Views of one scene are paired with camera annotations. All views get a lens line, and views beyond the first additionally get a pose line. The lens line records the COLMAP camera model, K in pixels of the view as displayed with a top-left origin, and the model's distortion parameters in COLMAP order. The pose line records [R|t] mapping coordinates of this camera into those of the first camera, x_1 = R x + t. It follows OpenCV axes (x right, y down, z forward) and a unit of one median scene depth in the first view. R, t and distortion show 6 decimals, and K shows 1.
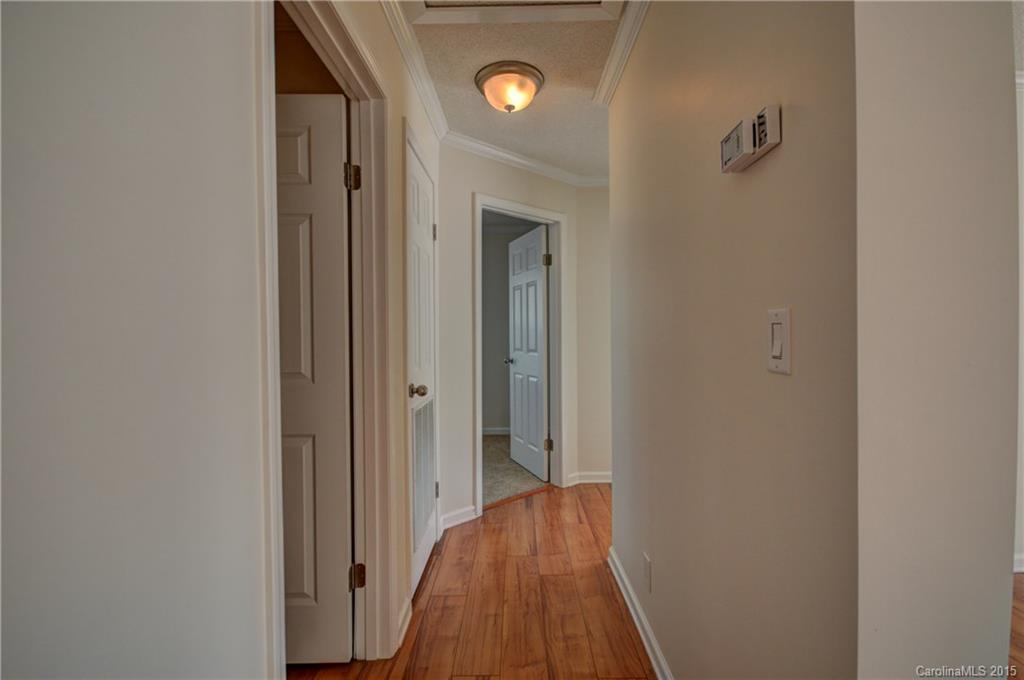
lens RADIAL K [[457.6, 0, 512.9], [0, 457.6, 336.4], [0, 0, 1]] dist [-0.017279, -0.001216]
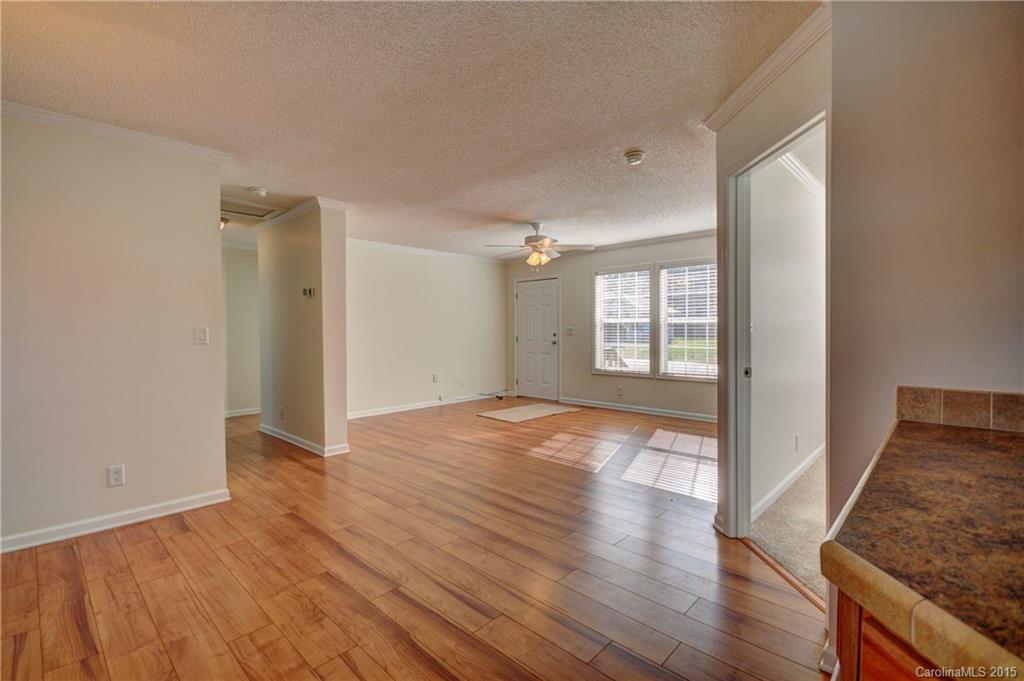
lens RADIAL K [[457.6, 0, 512.9], [0, 457.6, 336.9], [0, 0, 1]] dist [-0.017279, -0.001216]
pose [[0.677637, -0.008454, 0.735348, -0.672396], [0.005857, 0.999964, 0.006098, 0.014634], [-0.735373, 0.000175, 0.677662, -1.658572]]
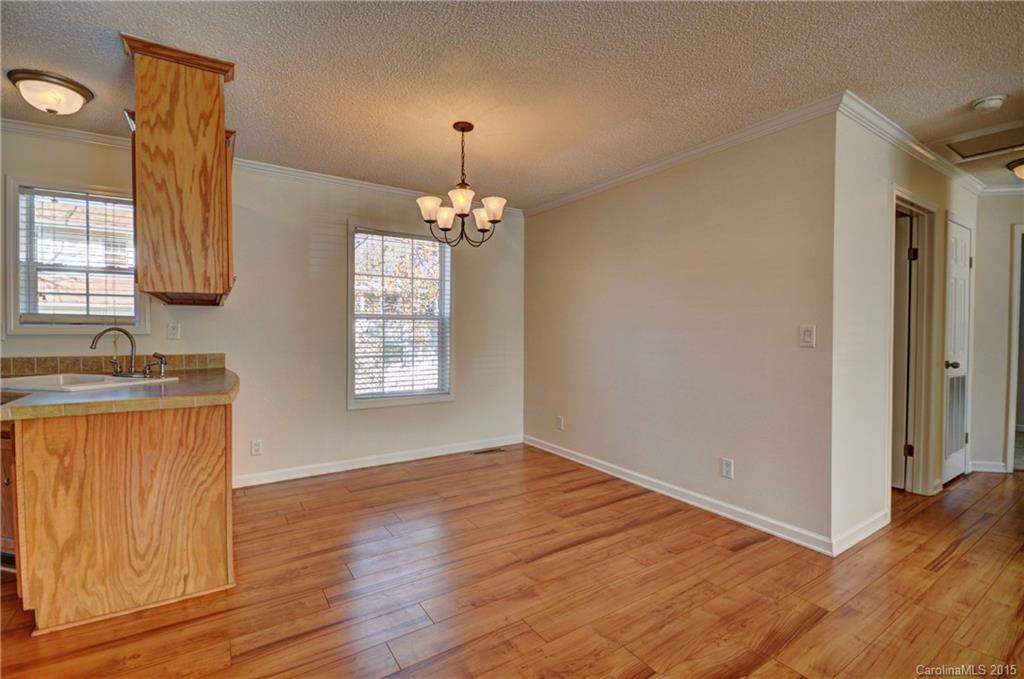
lens RADIAL K [[457.6, 0, 512.9], [0, 457.6, 335.9], [0, 0, 1]] dist [-0.017279, -0.001216]
pose [[0.553737, 0.026142, -0.832281, 0.265866], [-0.016446, 0.999655, 0.020457, 0.001433], [0.832529, 0.002360, 0.553976, -1.239707]]
